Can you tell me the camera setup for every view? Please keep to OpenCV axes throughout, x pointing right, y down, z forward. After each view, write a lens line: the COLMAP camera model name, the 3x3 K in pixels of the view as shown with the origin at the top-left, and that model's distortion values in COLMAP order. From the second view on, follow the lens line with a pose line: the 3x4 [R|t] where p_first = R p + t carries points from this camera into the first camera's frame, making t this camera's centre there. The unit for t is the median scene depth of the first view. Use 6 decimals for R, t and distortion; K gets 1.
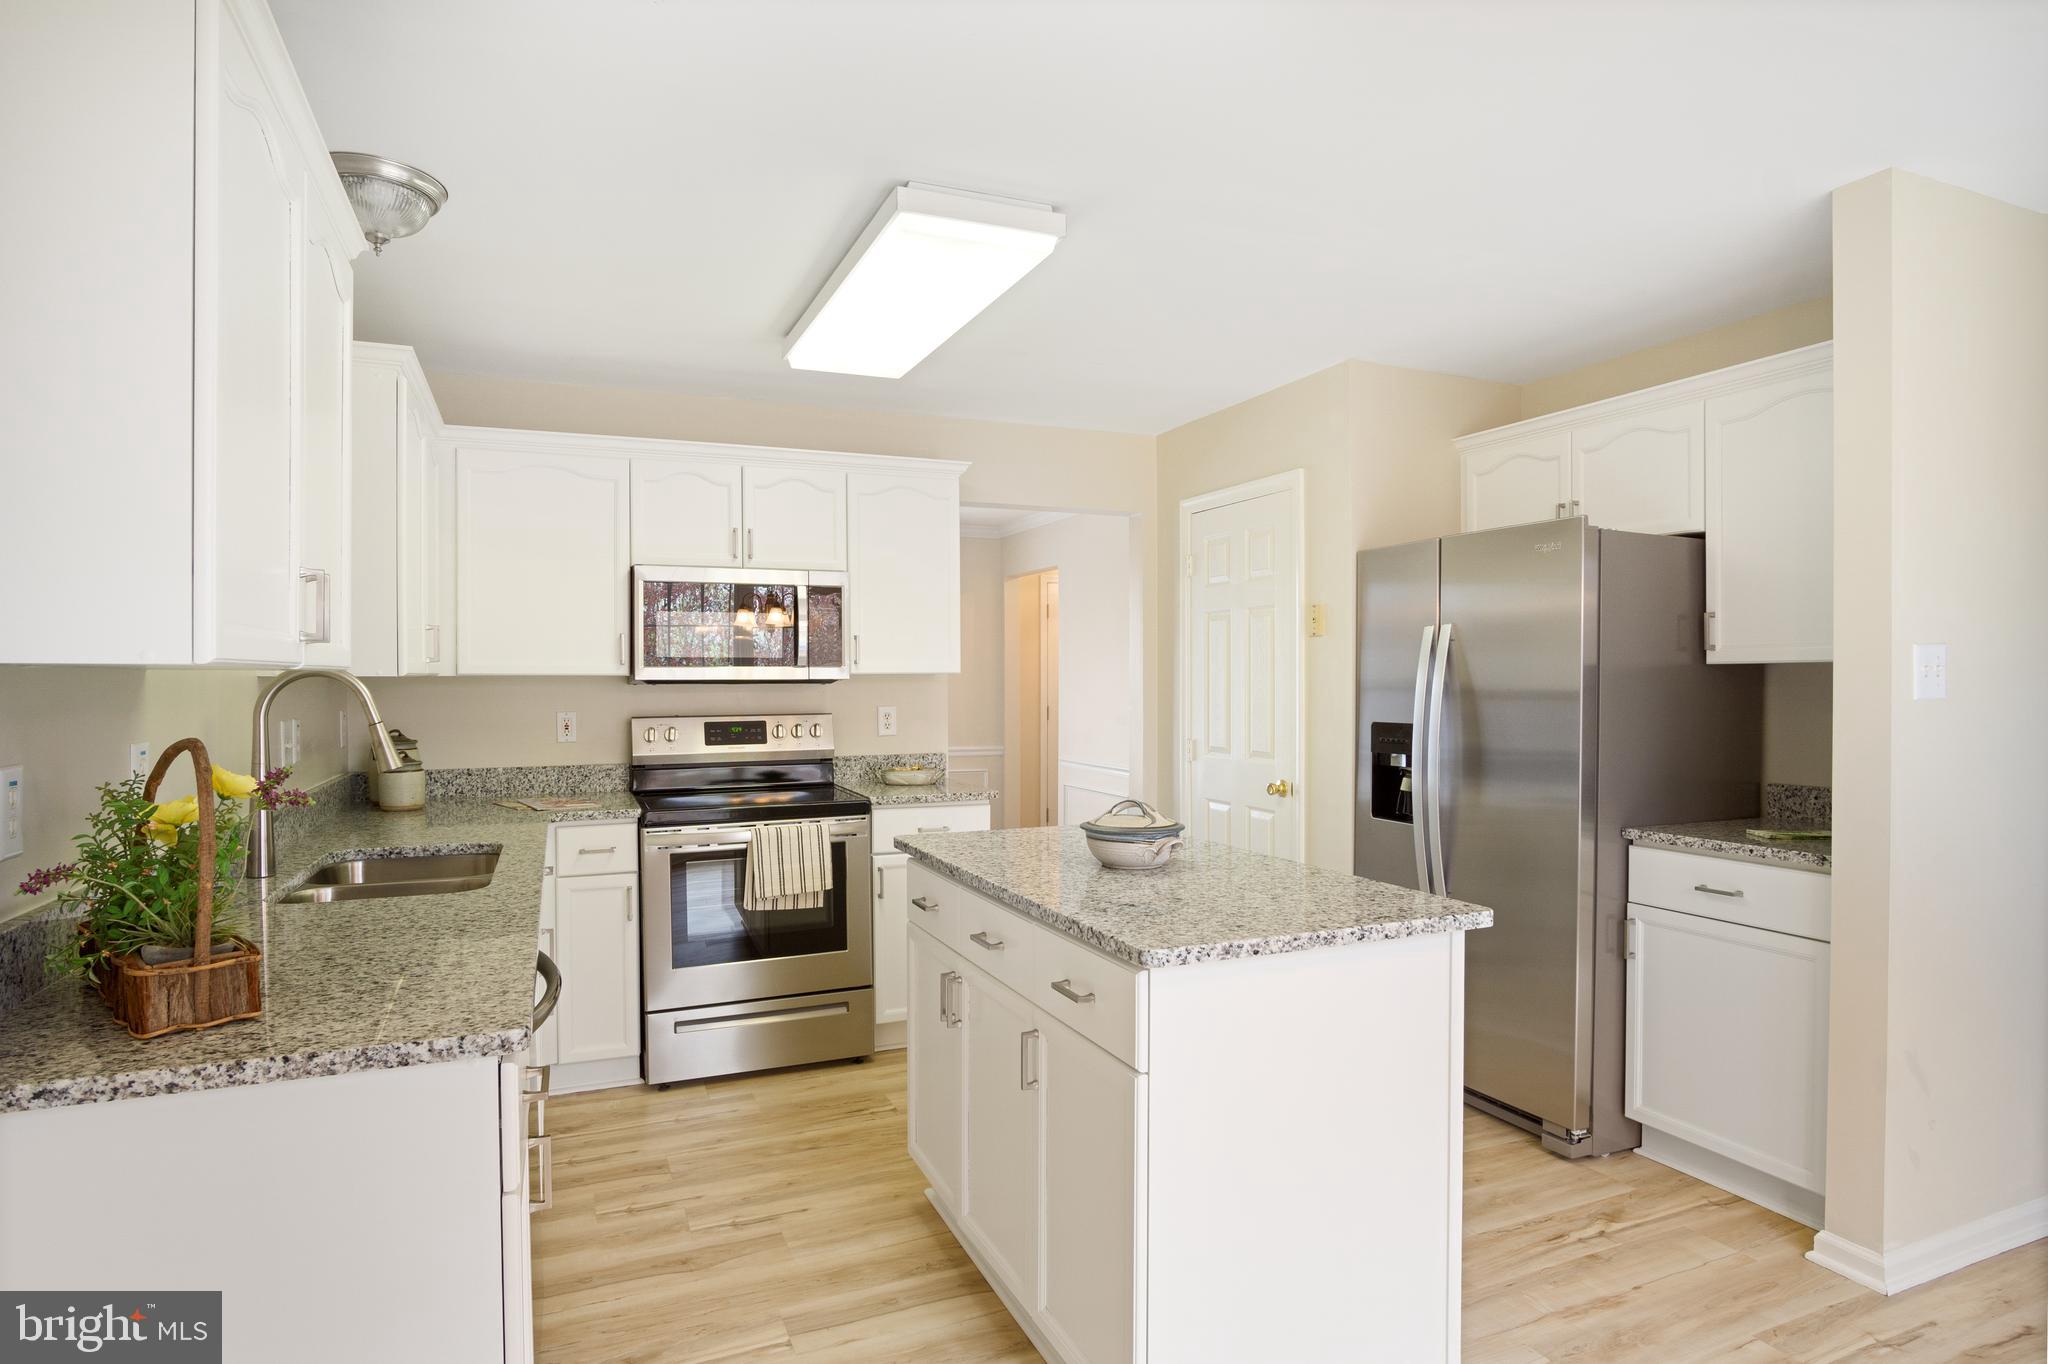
lens RADIAL K [[1106.5, 0, 1023.3], [0, 1106.5, 692.3], [0, 0, 1]] dist [-0.032533, 0.008315]
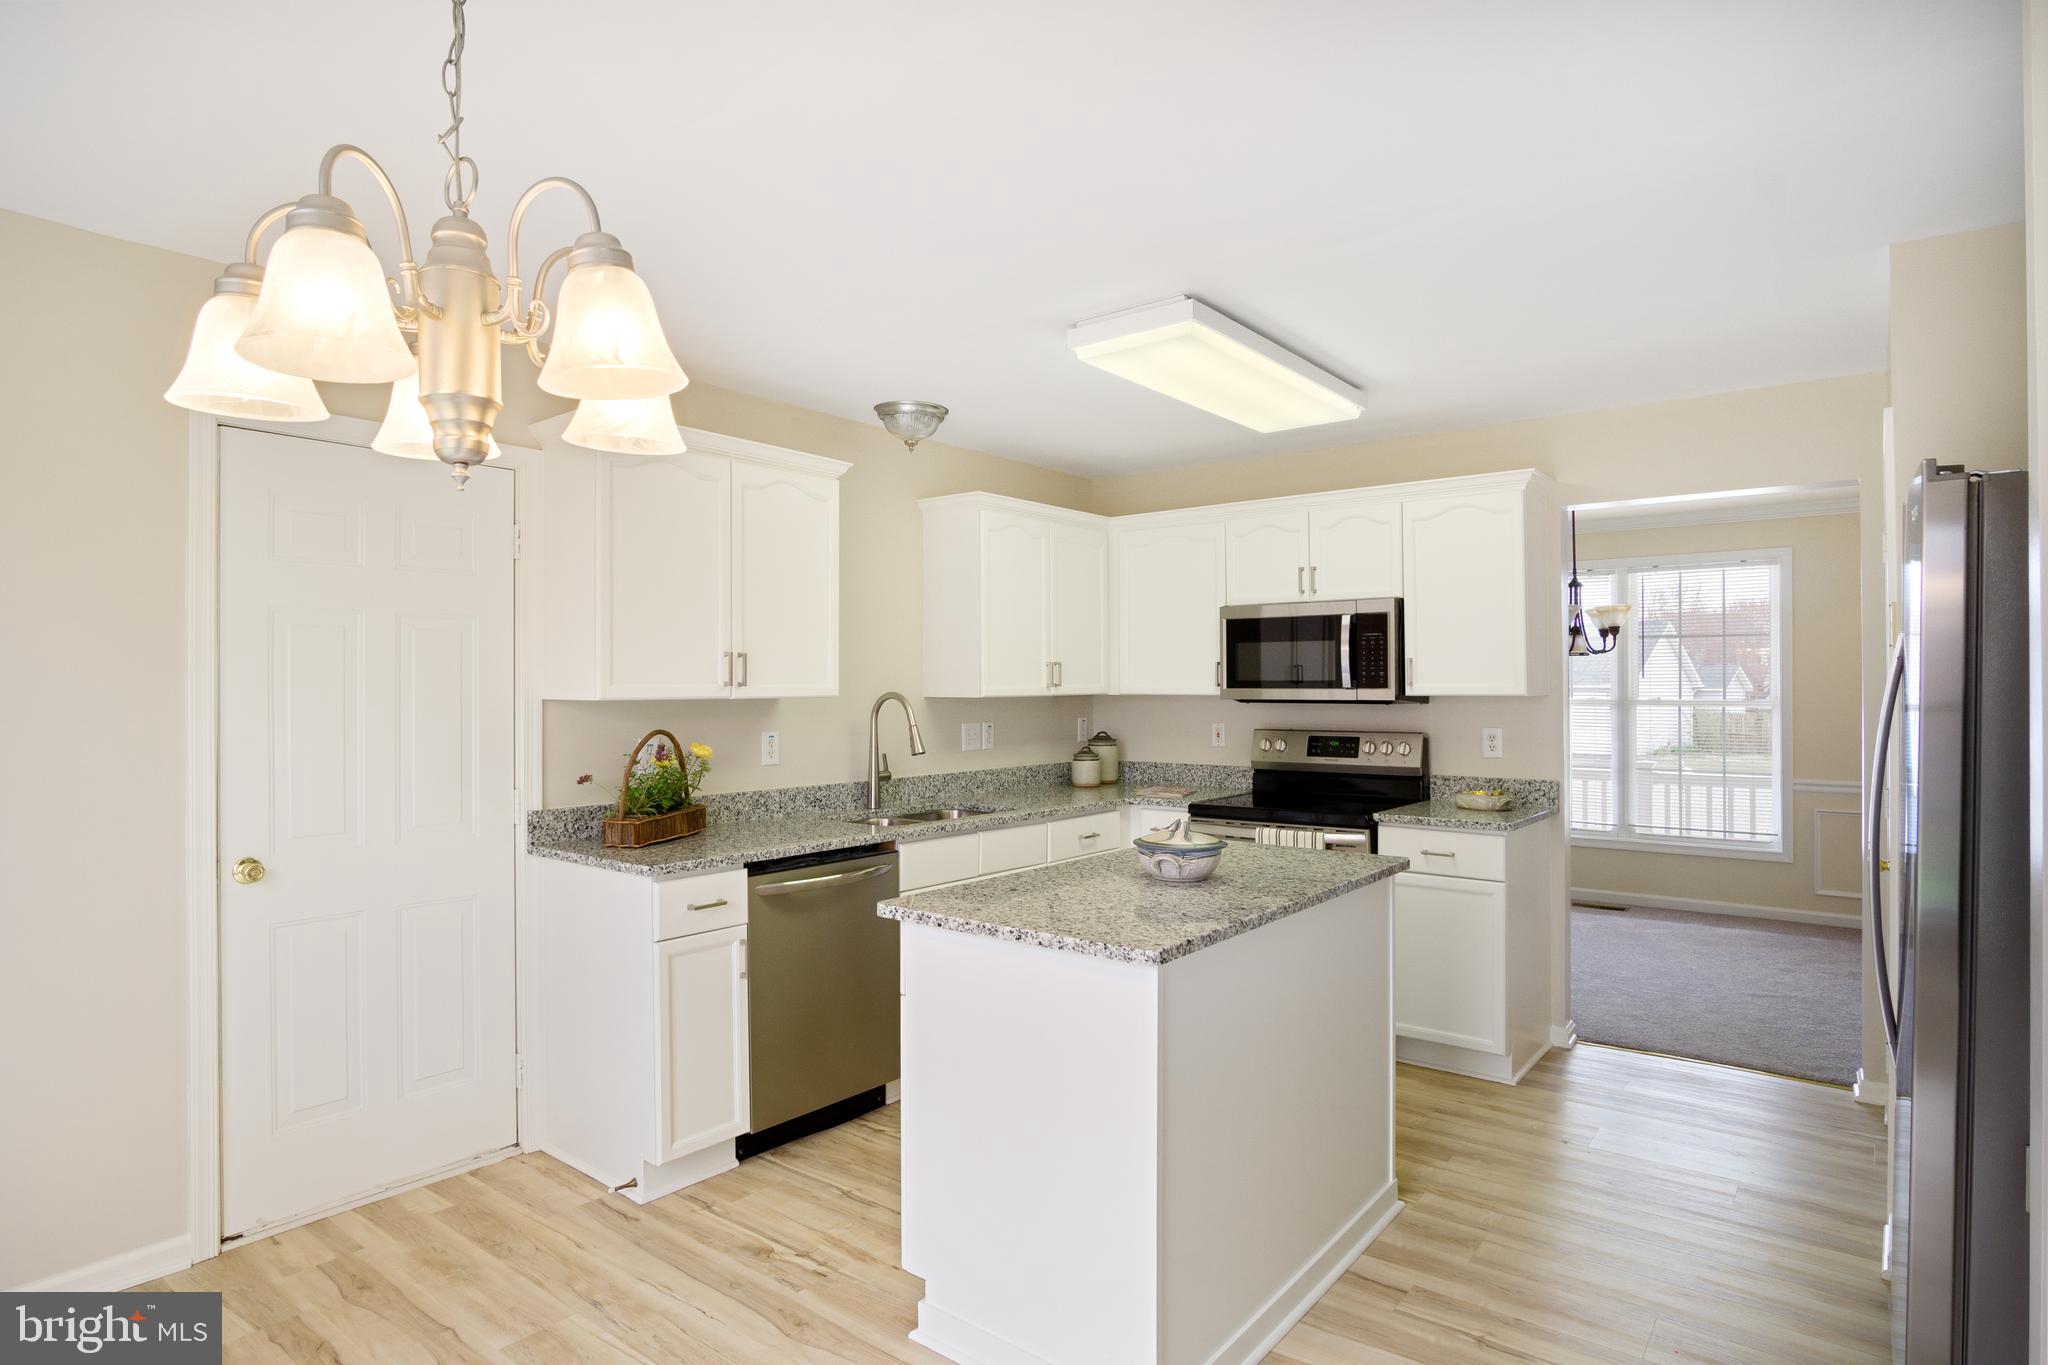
lens RADIAL K [[1106.5, 0, 1023.3], [0, 1106.5, 692.8], [0, 0, 1]] dist [-0.032533, 0.008315]
pose [[0.475218, 0.008376, -0.879828, 0.702514], [-0.011074, 0.999932, 0.003538, -0.022433], [0.879798, 0.008062, 0.475279, 0.231264]]
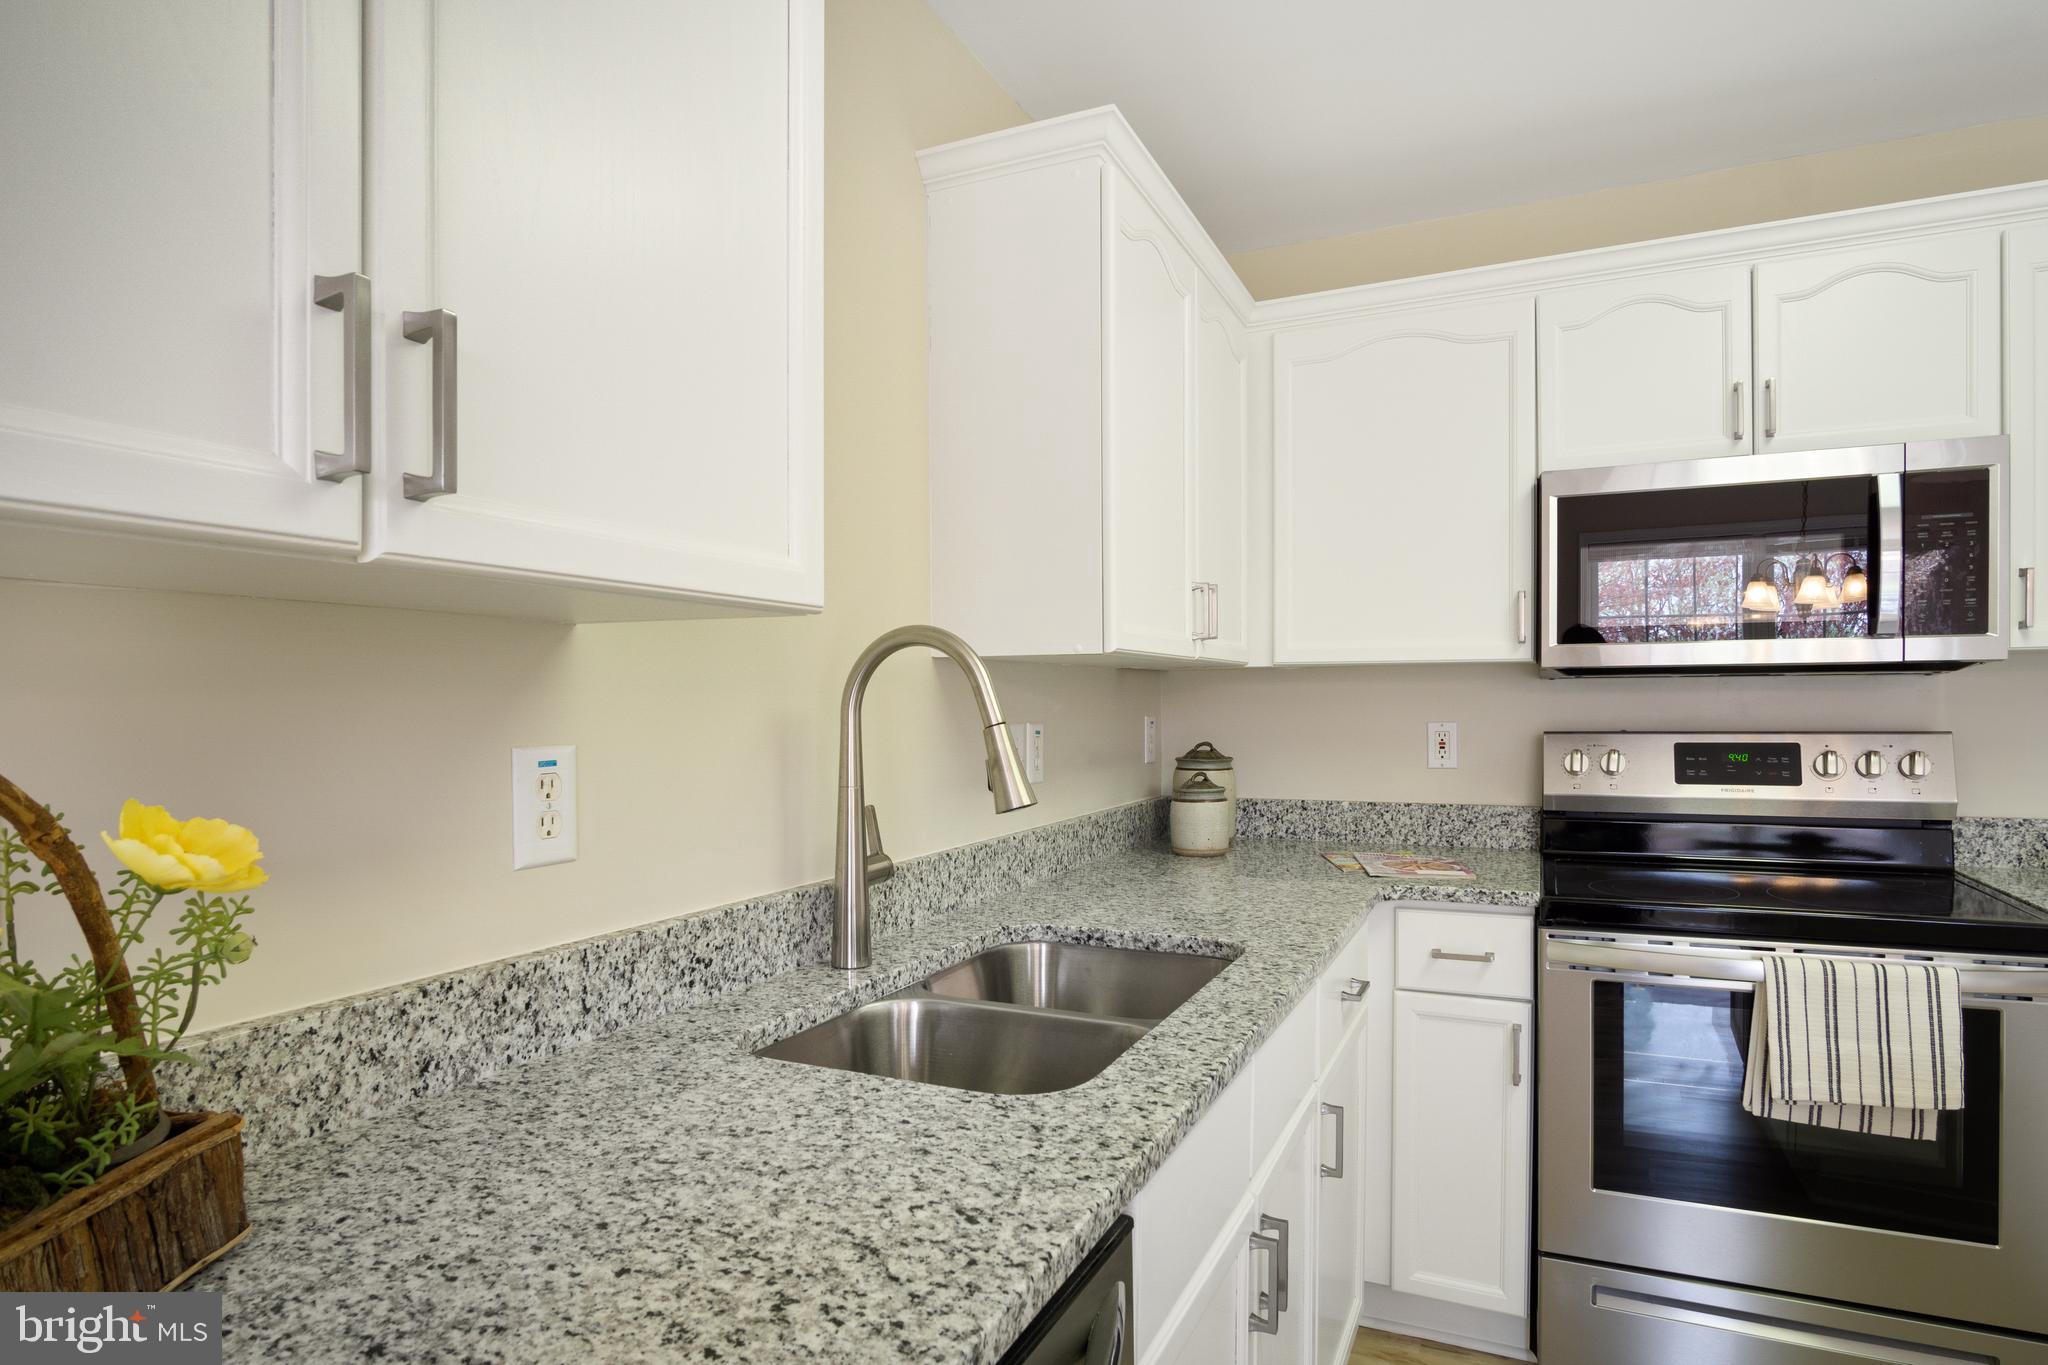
lens RADIAL K [[1112.9, 0, 1015.6], [0, 1112.9, 728.0], [0, 0, 1]] dist [-0.033218, 0.008552]
pose [[0.664598, 0.015069, -0.747049, -0.106970], [-0.004831, 0.999862, 0.015871, 0.014235], [0.747185, -0.006939, 0.664579, 0.436191]]
